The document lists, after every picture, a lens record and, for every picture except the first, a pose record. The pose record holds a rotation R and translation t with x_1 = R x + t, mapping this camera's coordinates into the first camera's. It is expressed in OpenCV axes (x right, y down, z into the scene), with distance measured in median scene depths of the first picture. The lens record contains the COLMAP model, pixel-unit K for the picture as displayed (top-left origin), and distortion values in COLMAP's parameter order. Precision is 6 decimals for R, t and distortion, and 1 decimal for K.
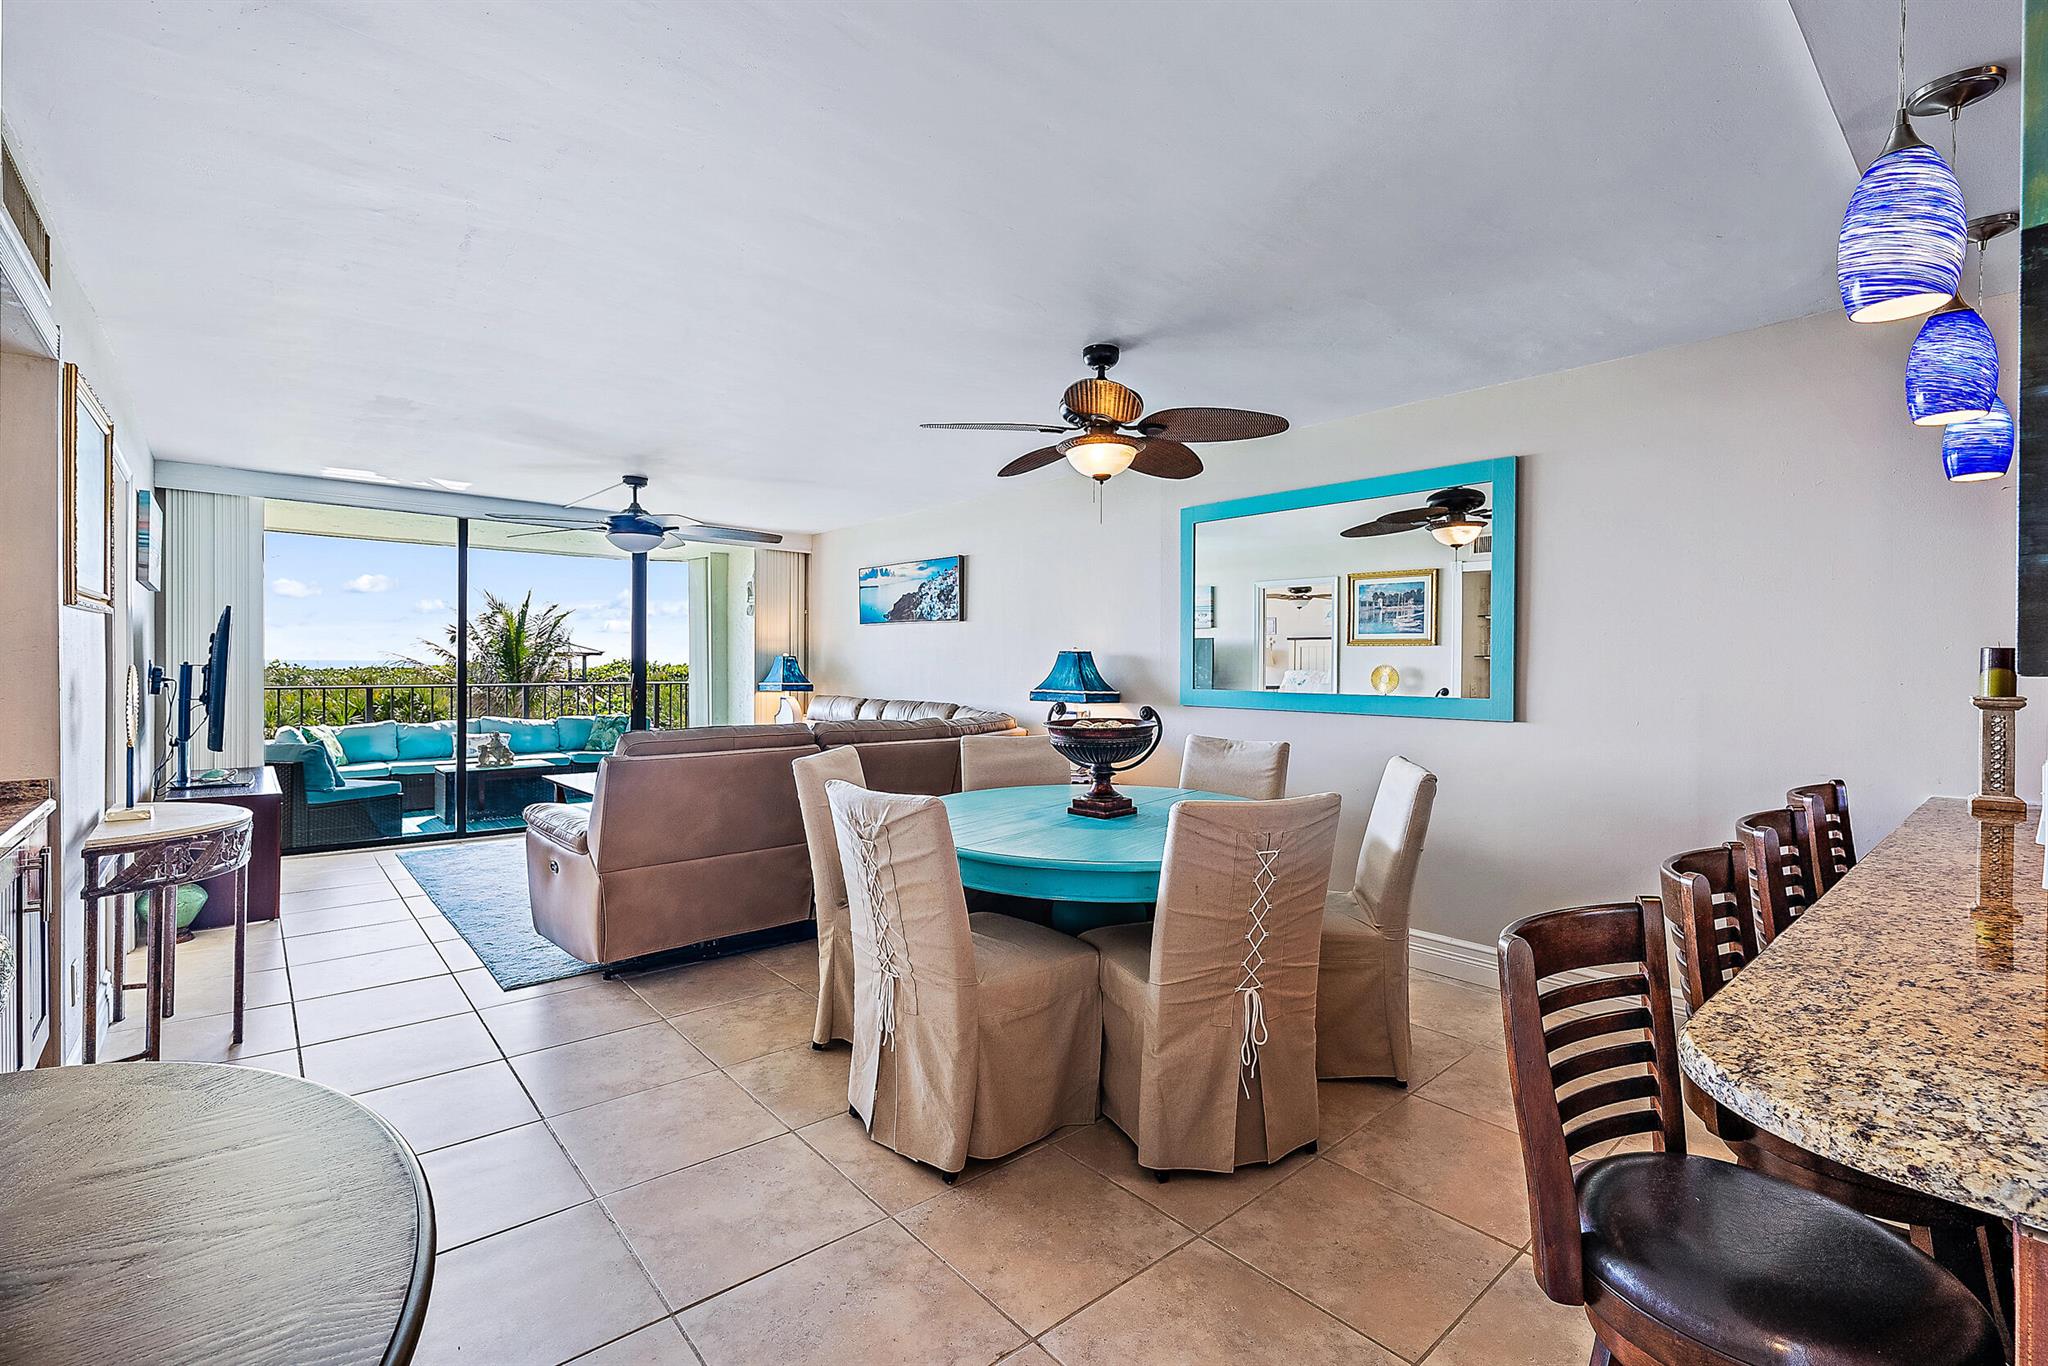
lens RADIAL K [[903.0, 0, 1024.0], [0, 903.0, 683.0], [0, 0, 1]] dist [0.000738, 0.000049]
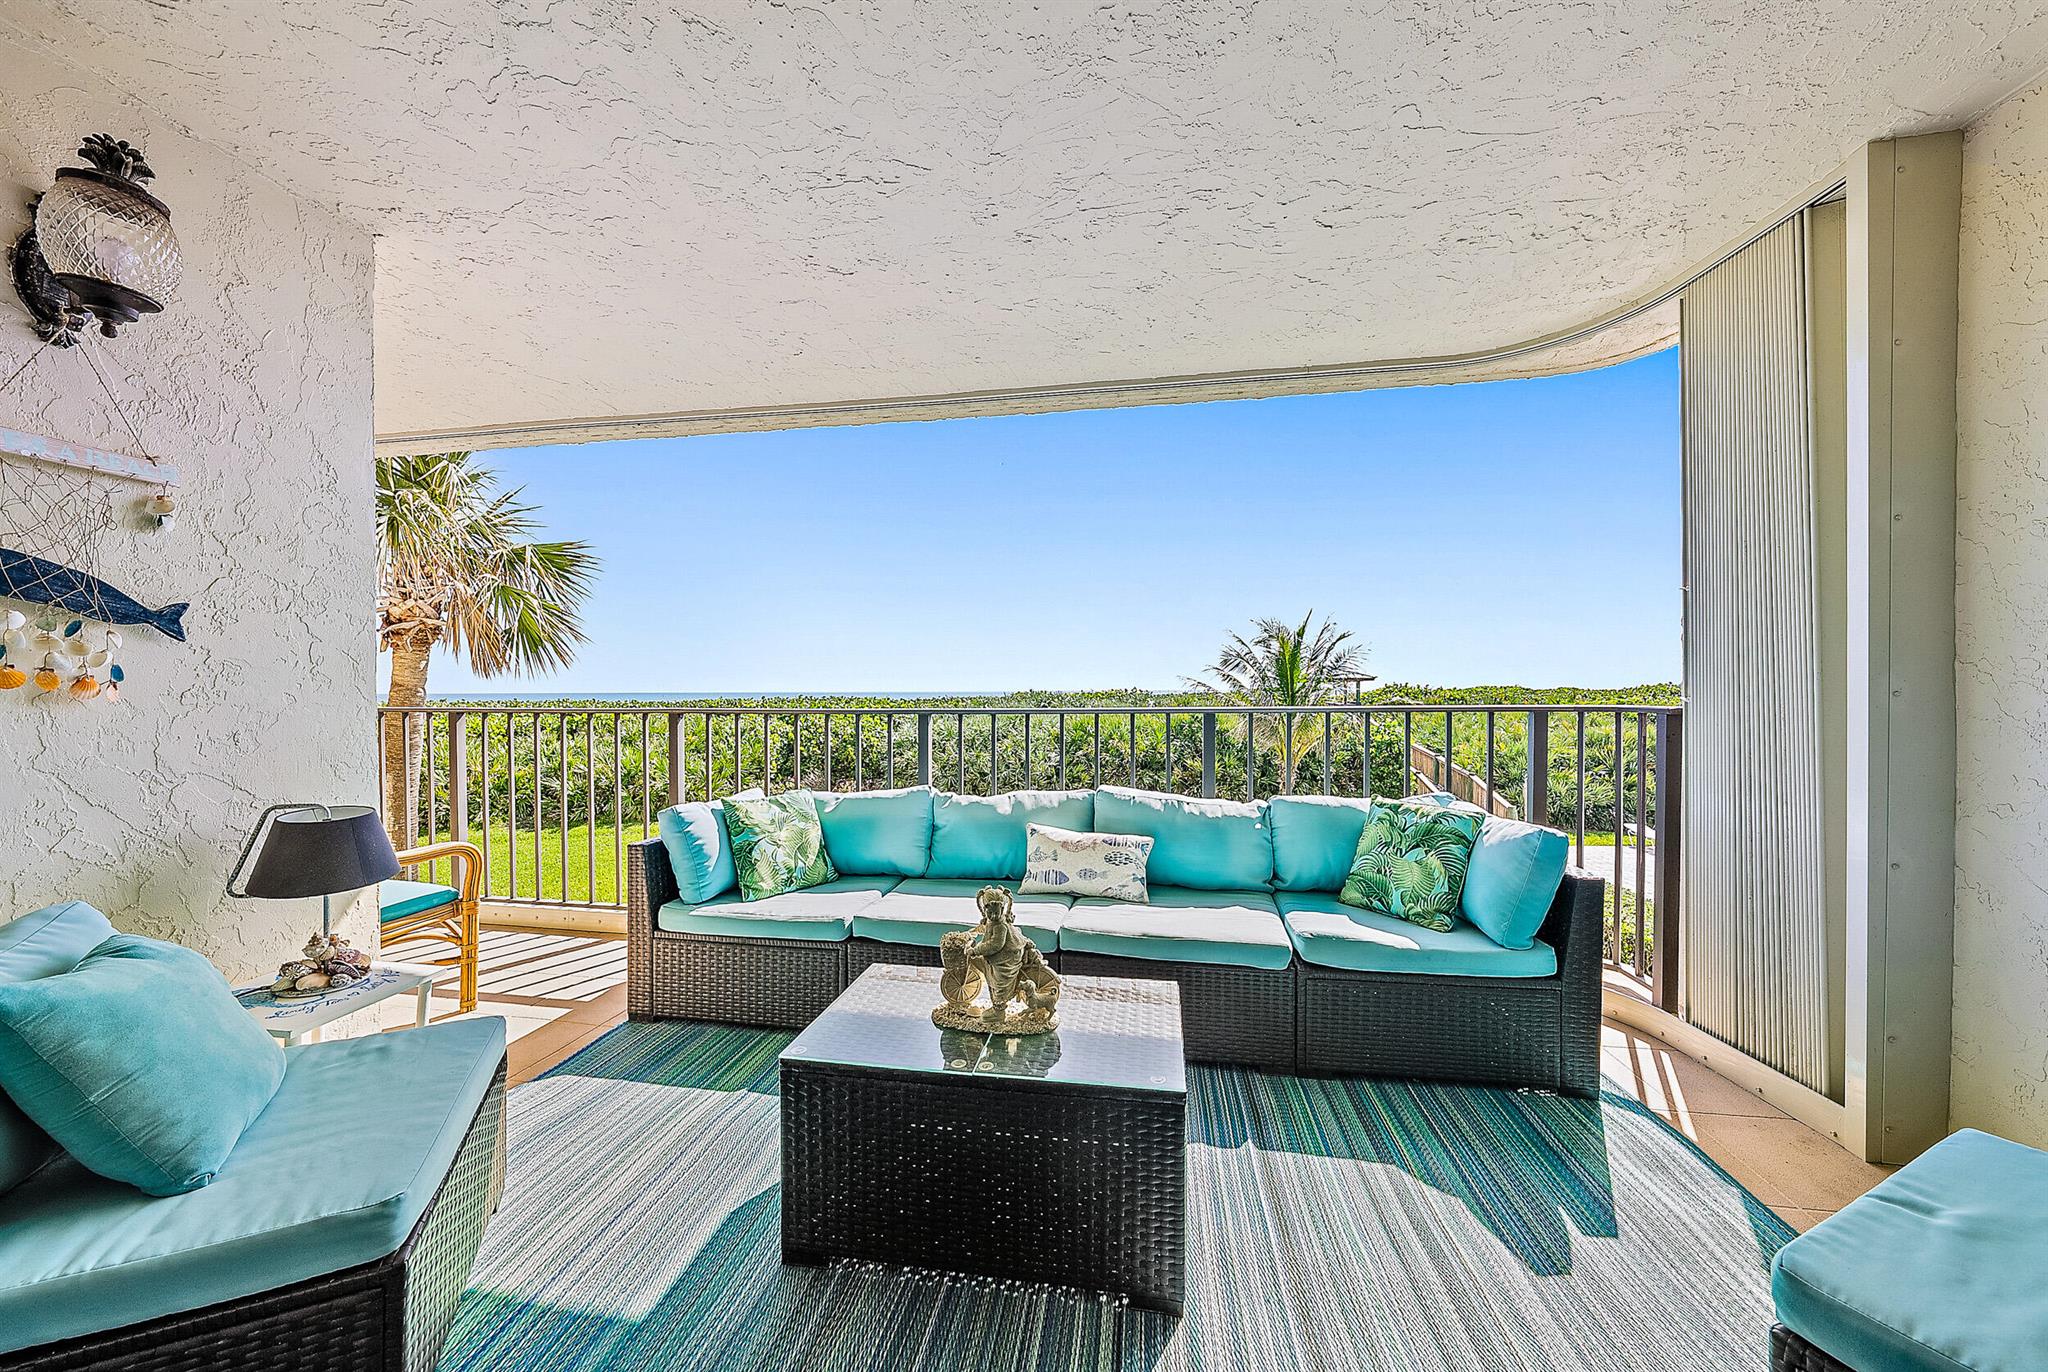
lens RADIAL K [[730.8, 0, 1024.0], [0, 730.8, 686.0], [0, 0, 1]] dist [-0.000042, -0.000013]
pose [[0.635109, -0.009203, -0.772368, -0.352880], [-0.011594, 0.999703, -0.021445, -0.001253], [0.772336, 0.022575, 0.634813, 0.740470]]
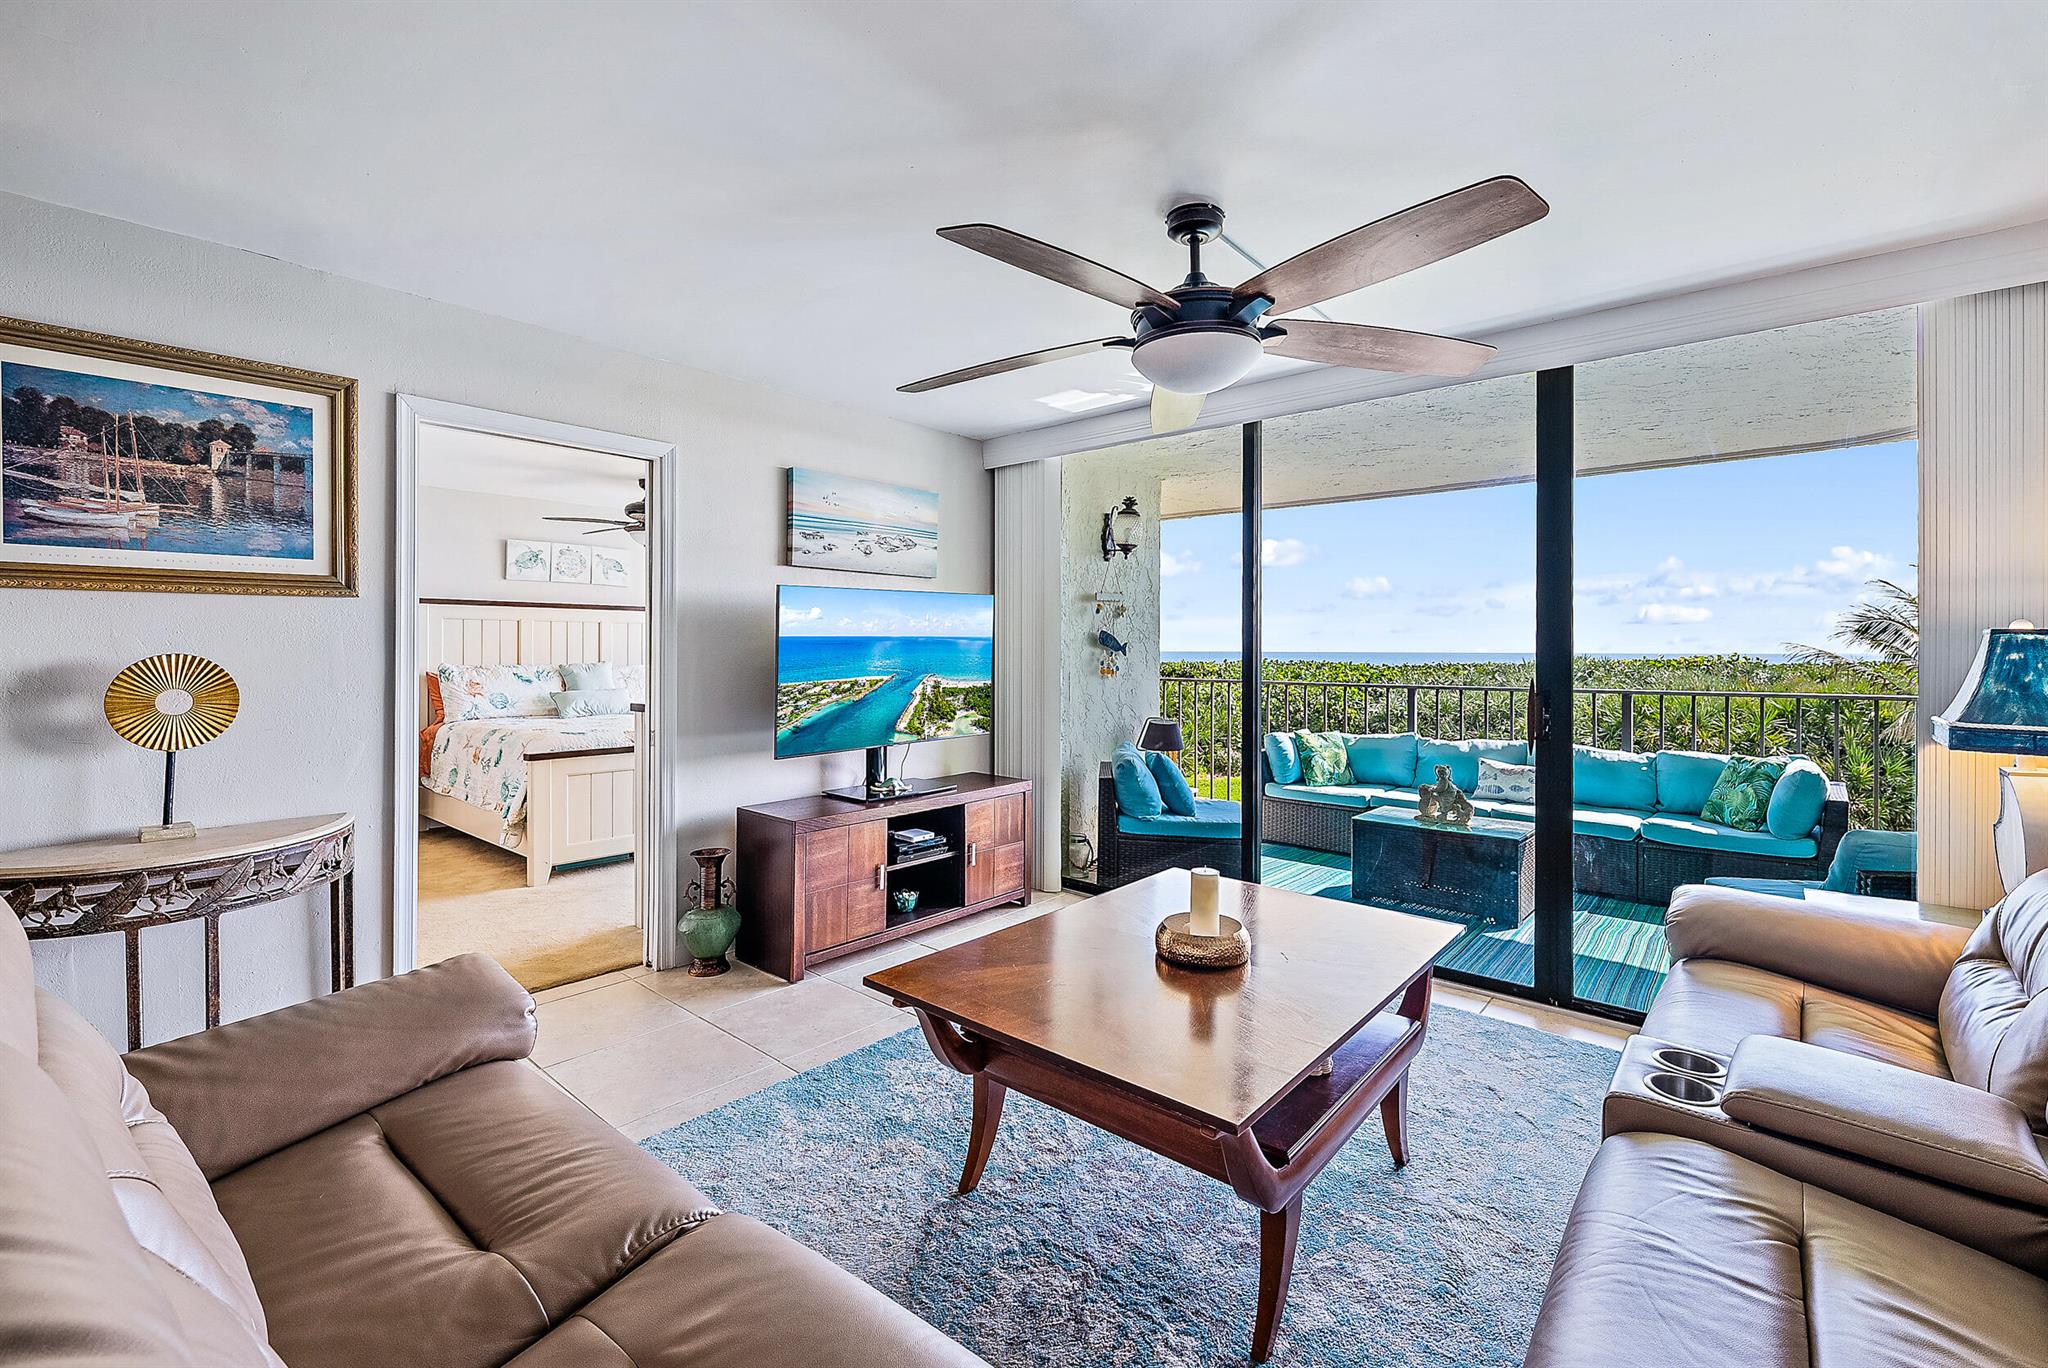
lens RADIAL K [[880.1, 0, 1024.0], [0, 880.1, 684.0], [0, 0, 1]] dist [-0.011855, 0.000021]
pose [[0.133745, 0.035663, -0.990374, -0.020417], [-0.024423, 0.999167, 0.032681, -0.013552], [0.990715, 0.019817, 0.134505, 0.535978]]
